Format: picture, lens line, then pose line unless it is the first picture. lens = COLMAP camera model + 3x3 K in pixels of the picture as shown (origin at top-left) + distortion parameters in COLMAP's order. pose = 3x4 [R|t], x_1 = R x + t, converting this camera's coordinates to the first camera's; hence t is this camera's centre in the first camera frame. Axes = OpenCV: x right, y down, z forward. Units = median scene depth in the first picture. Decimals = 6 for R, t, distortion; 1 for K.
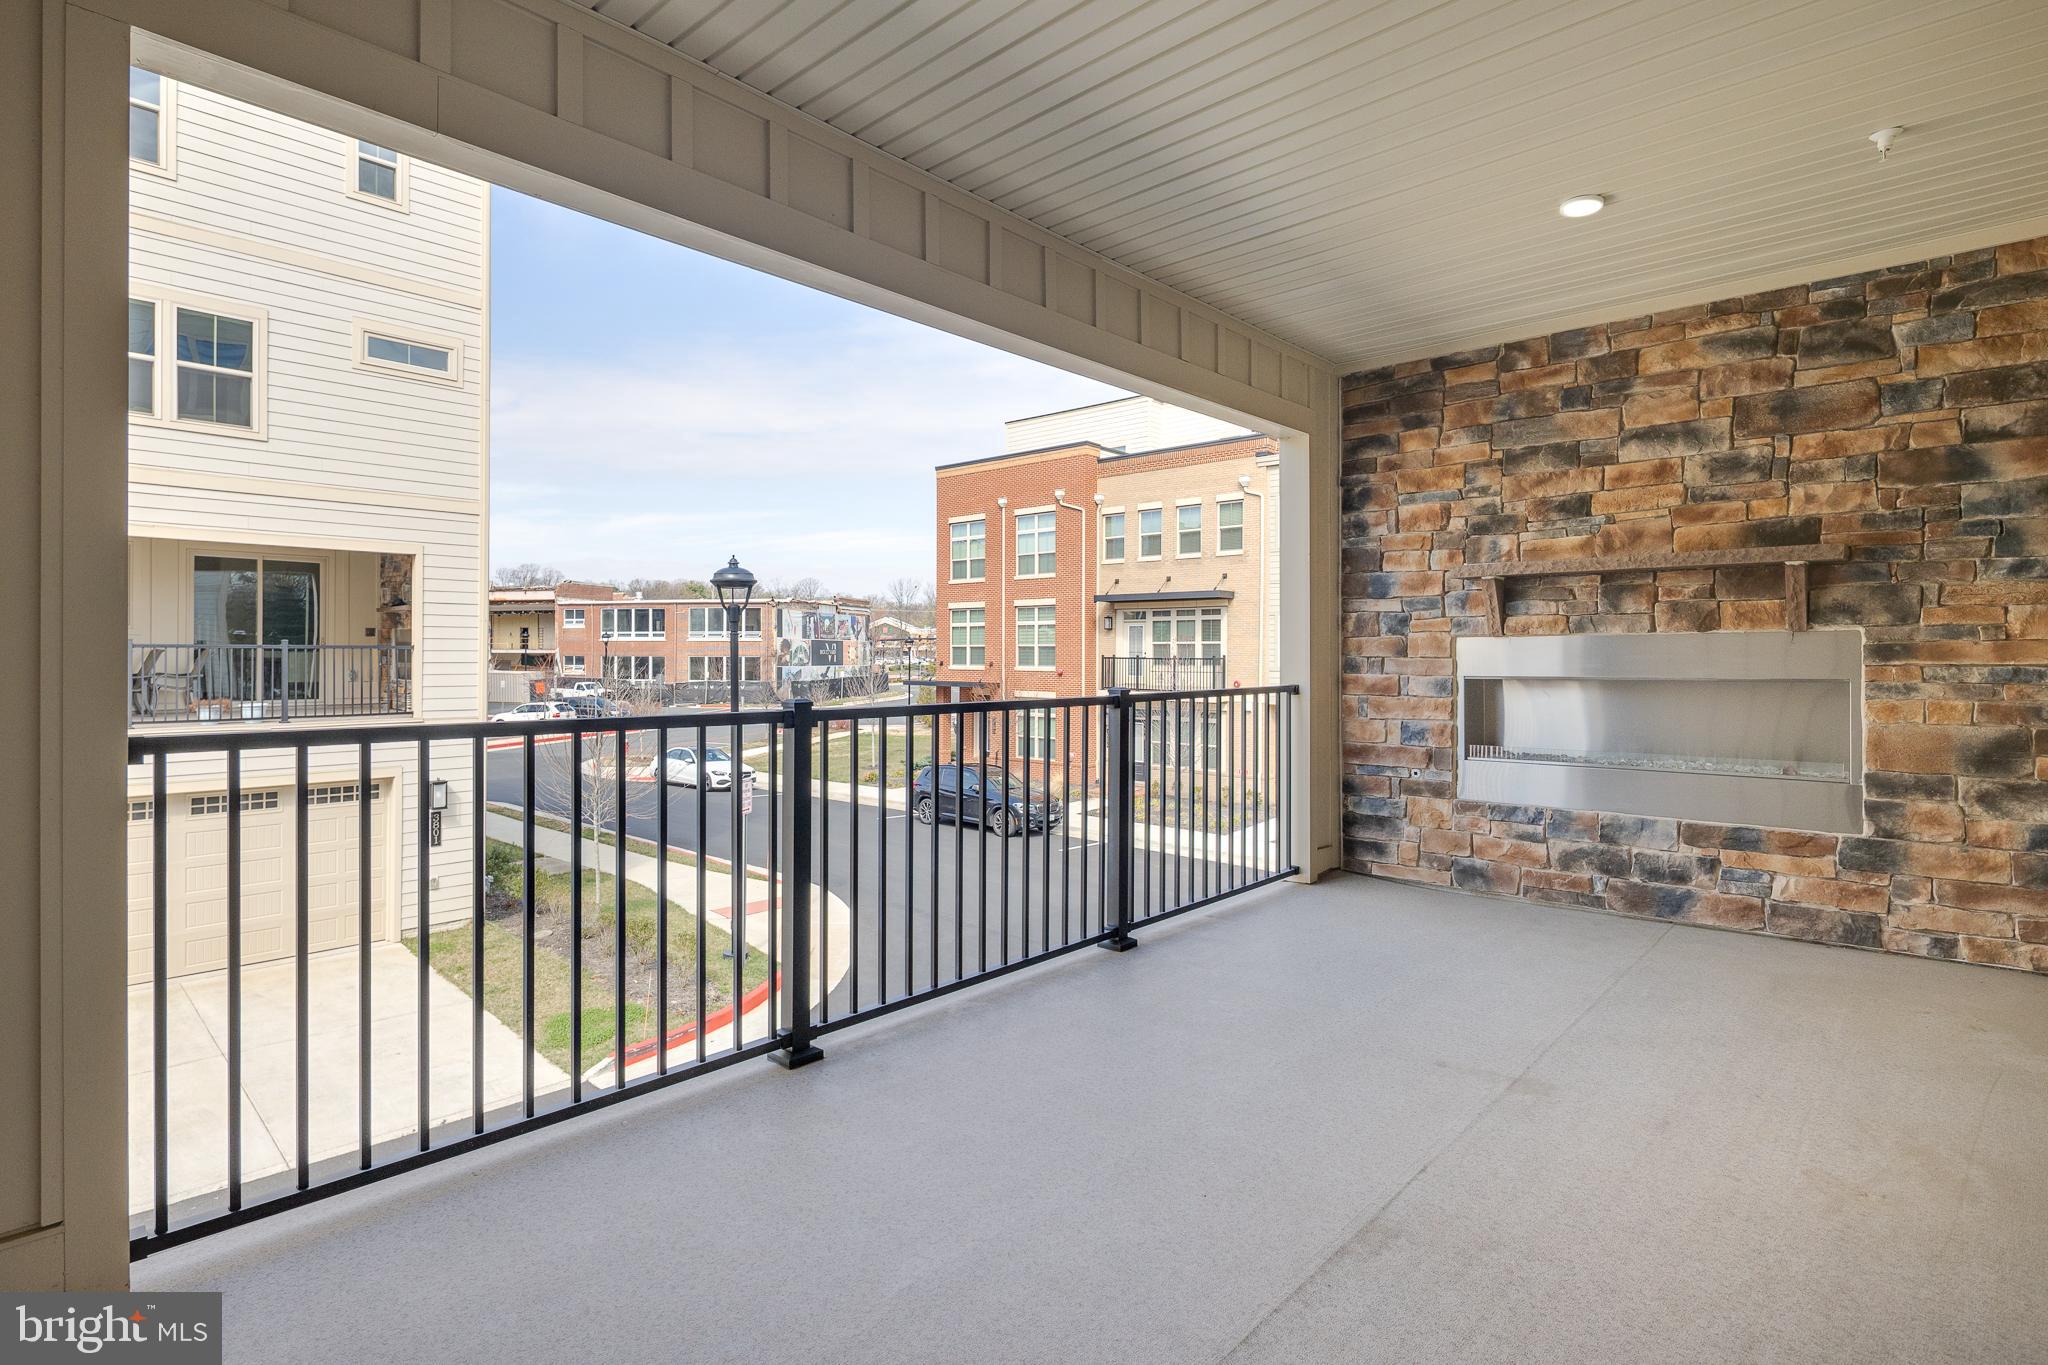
lens RADIAL K [[1001.2, 0, 1014.4], [0, 1001.2, 659.8], [0, 0, 1]] dist [0.000856, -0.001186]
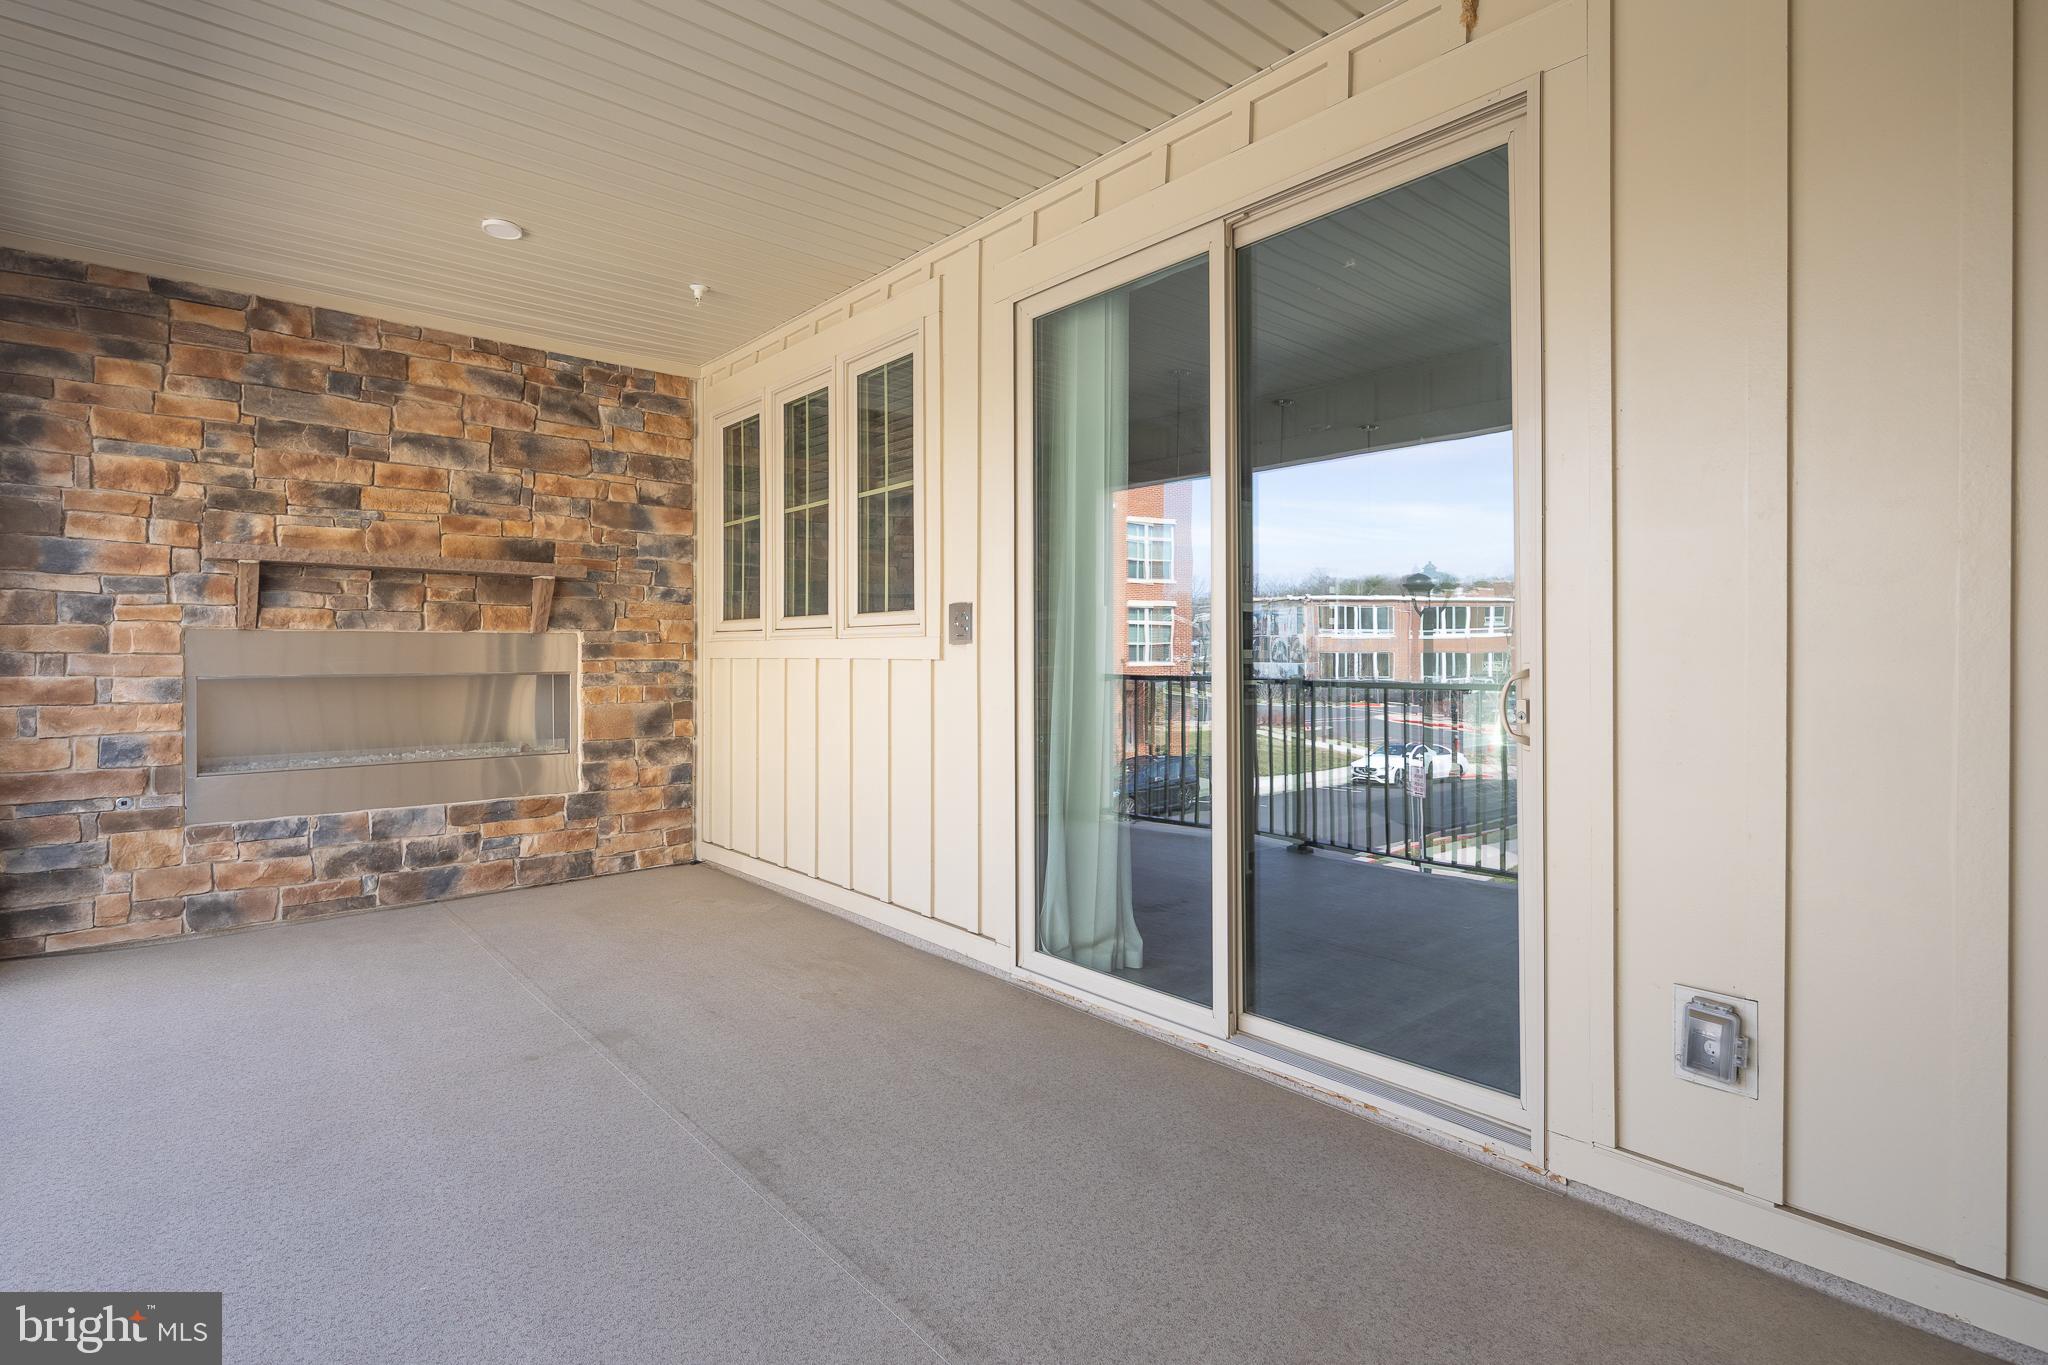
lens RADIAL K [[1001.2, 0, 1014.4], [0, 1001.2, 659.8], [0, 0, 1]] dist [0.000856, -0.001186]
pose [[0.109182, -0.002887, 0.994018, -0.337995], [0.000801, 0.999996, 0.002816, 0.001079], [-0.994021, 0.000489, 0.109184, 0.266028]]
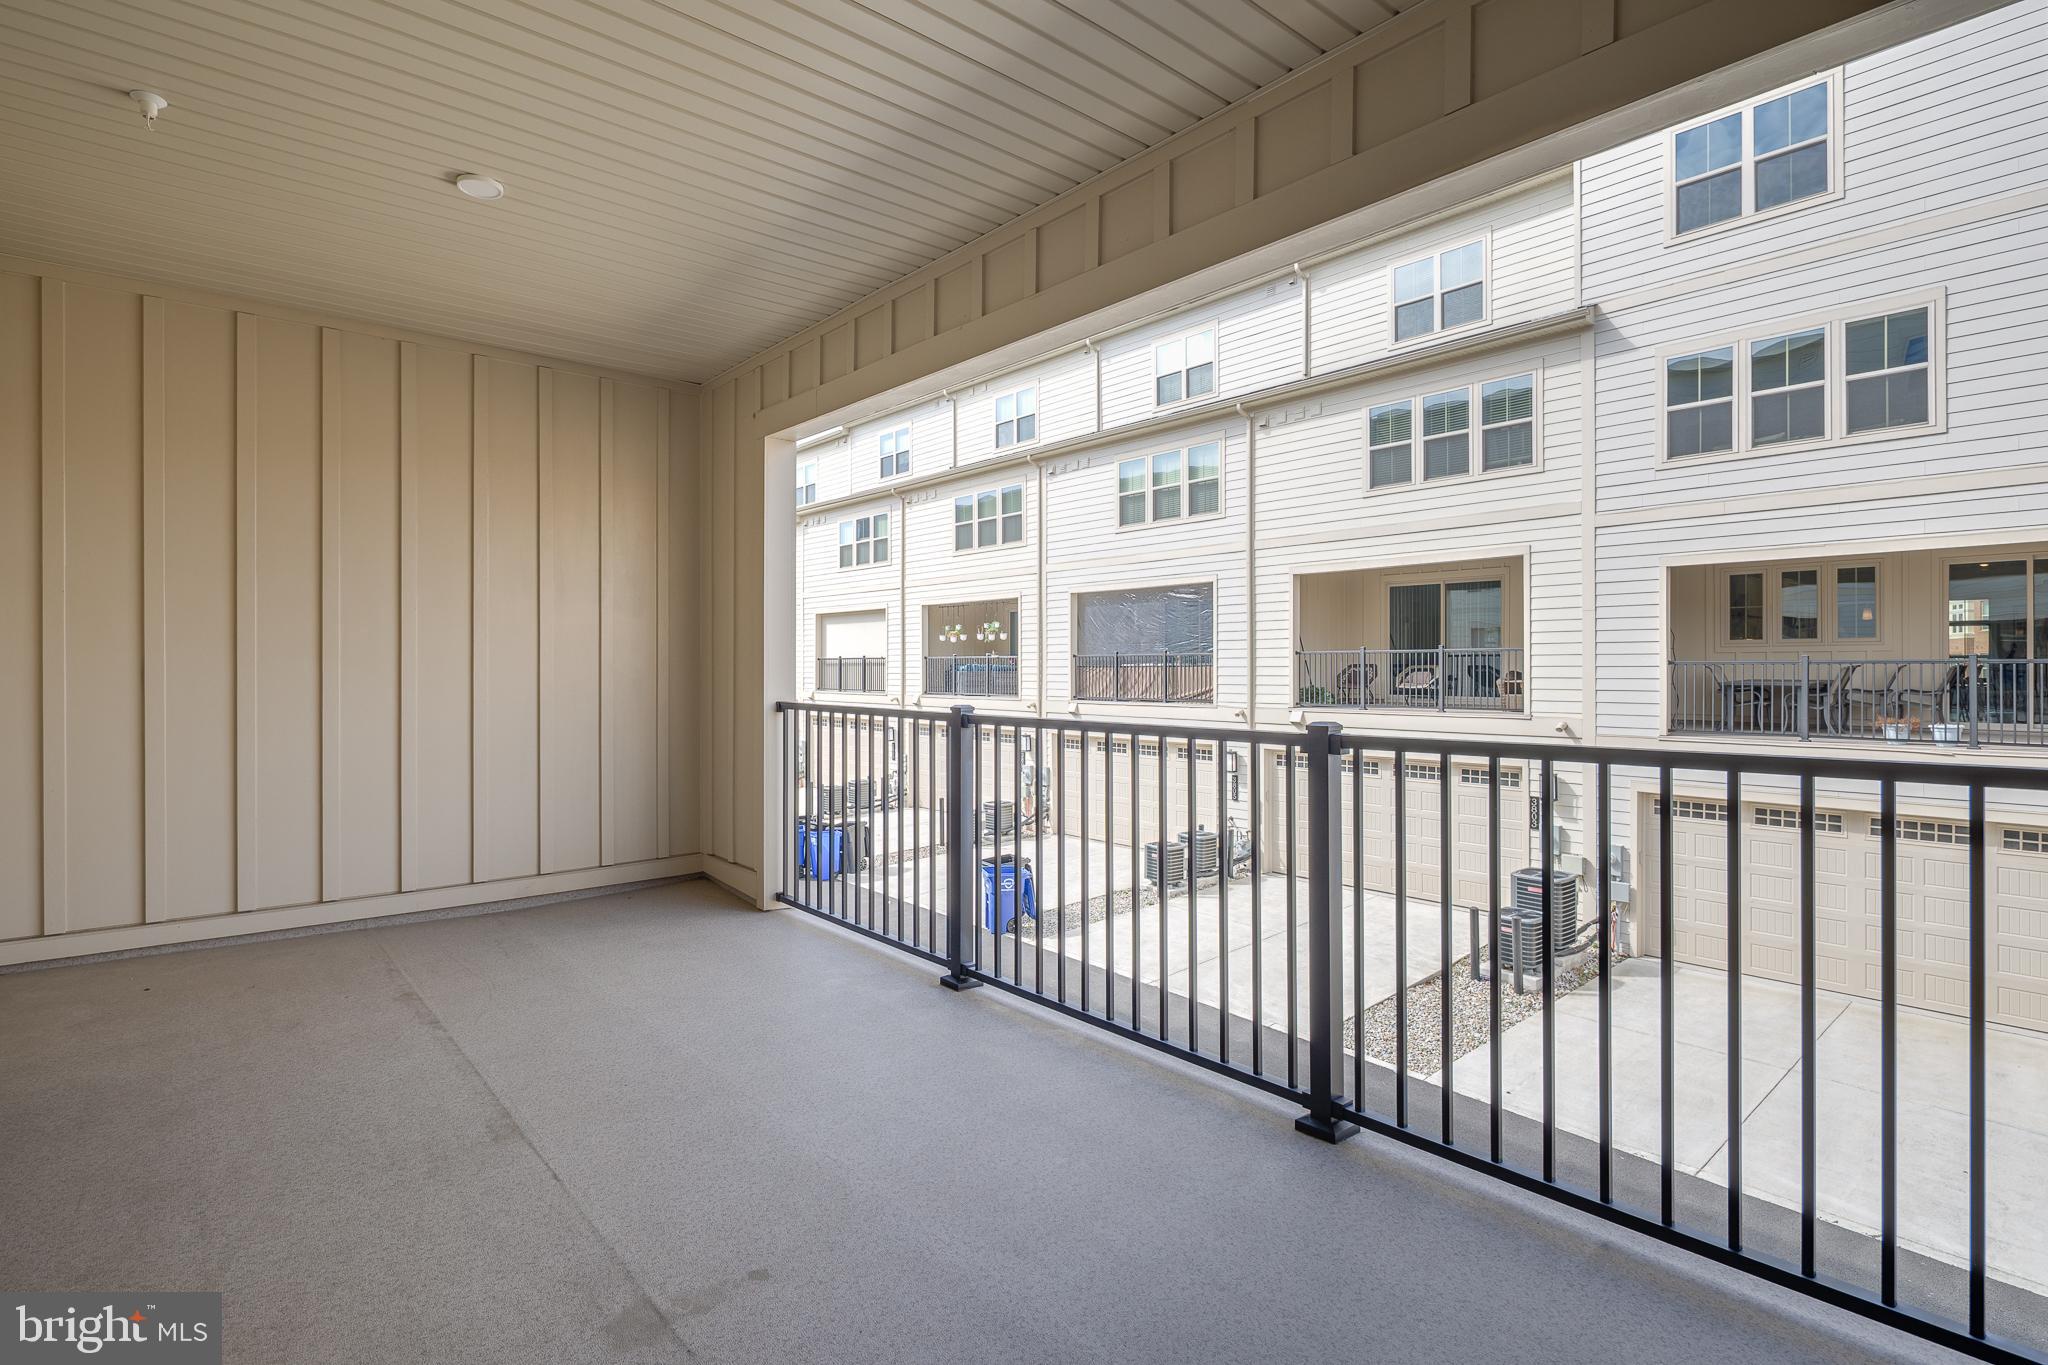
lens RADIAL K [[1001.2, 0, 1014.4], [0, 1001.2, 659.8], [0, 0, 1]] dist [0.000856, -0.001186]
pose [[-0.116195, -0.011063, -0.993165, 0.705911], [-0.004444, 0.999934, -0.010619, -0.003431], [0.993216, 0.003180, -0.116237, 0.813912]]
